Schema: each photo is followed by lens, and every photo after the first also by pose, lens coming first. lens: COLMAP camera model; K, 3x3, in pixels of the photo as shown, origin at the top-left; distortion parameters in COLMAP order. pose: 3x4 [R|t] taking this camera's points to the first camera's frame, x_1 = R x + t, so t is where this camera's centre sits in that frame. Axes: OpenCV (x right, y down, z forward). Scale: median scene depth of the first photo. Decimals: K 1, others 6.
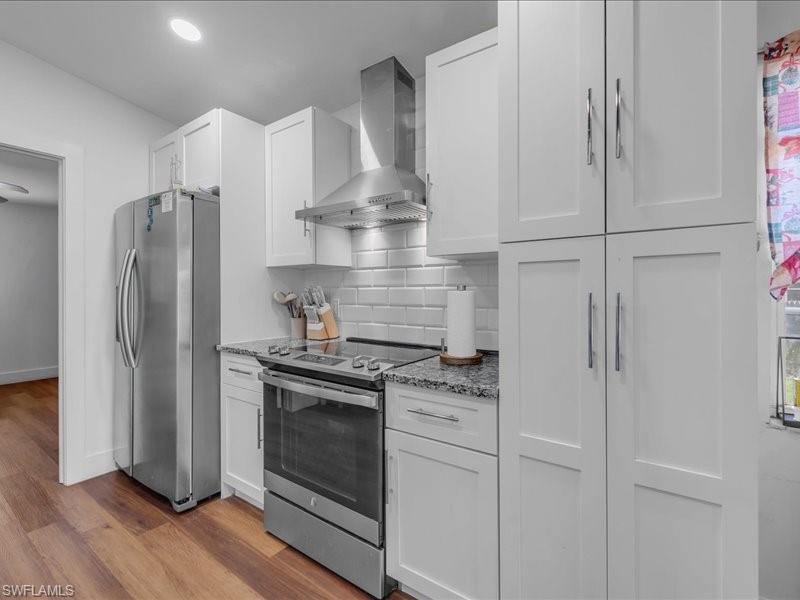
lens RADIAL K [[367.9, 0, 405.4], [0, 367.9, 294.1], [0, 0, 1]] dist [0.001532, -0.002443]
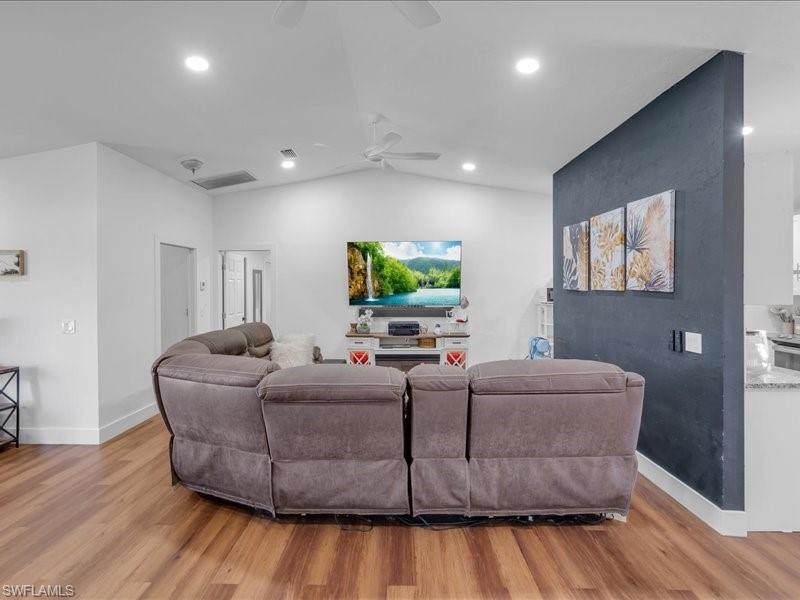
lens RADIAL K [[367.9, 0, 379.2], [0, 367.9, 294.0], [0, 0, 1]] dist [0.001532, -0.002443]
pose [[0.539899, 0.015899, -0.841580, 0.174604], [-0.002716, 0.999849, 0.017147, -0.124530], [0.841725, -0.006972, 0.539861, -2.014377]]
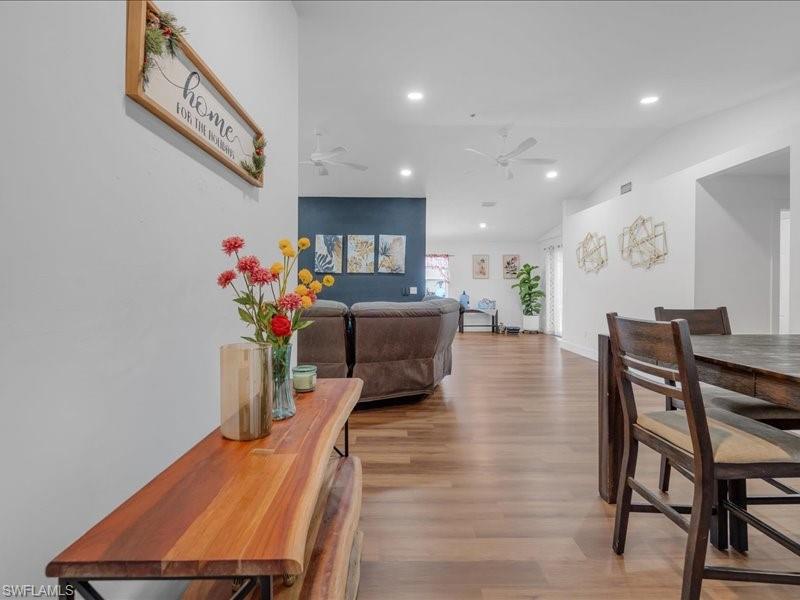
lens RADIAL K [[367.9, 0, 404.5], [0, 367.9, 303.3], [0, 0, 1]] dist [0.001532, -0.002443]
pose [[0.812406, -0.019458, 0.582768, -2.380979], [-0.004379, 0.999211, 0.039468, 0.035081], [-0.583076, -0.034616, 0.811680, -3.314721]]
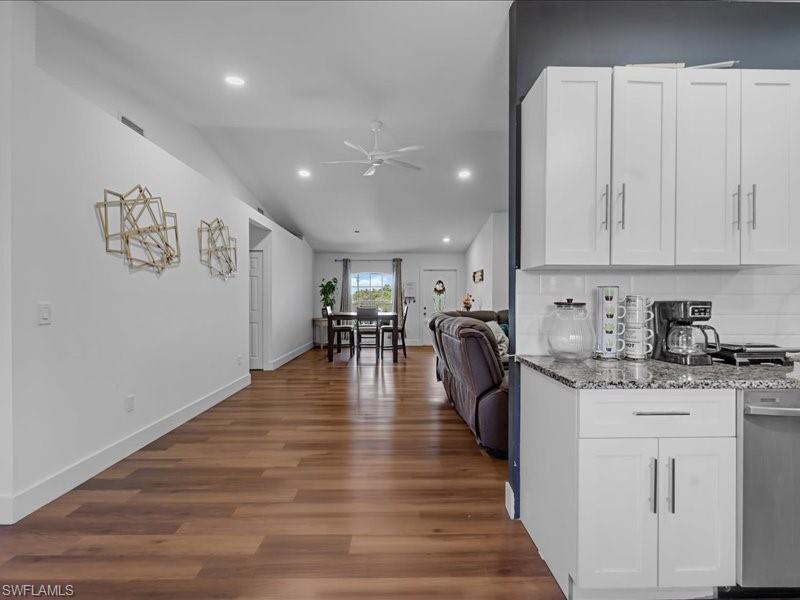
lens RADIAL K [[367.9, 0, 403.5], [0, 367.9, 299.6], [0, 0, 1]] dist [0.001532, -0.002443]
pose [[-0.814667, -0.001250, -0.579928, 0.686000], [-0.004552, 0.999981, 0.004239, 0.001869], [0.579912, 0.006093, -0.814656, 0.123913]]
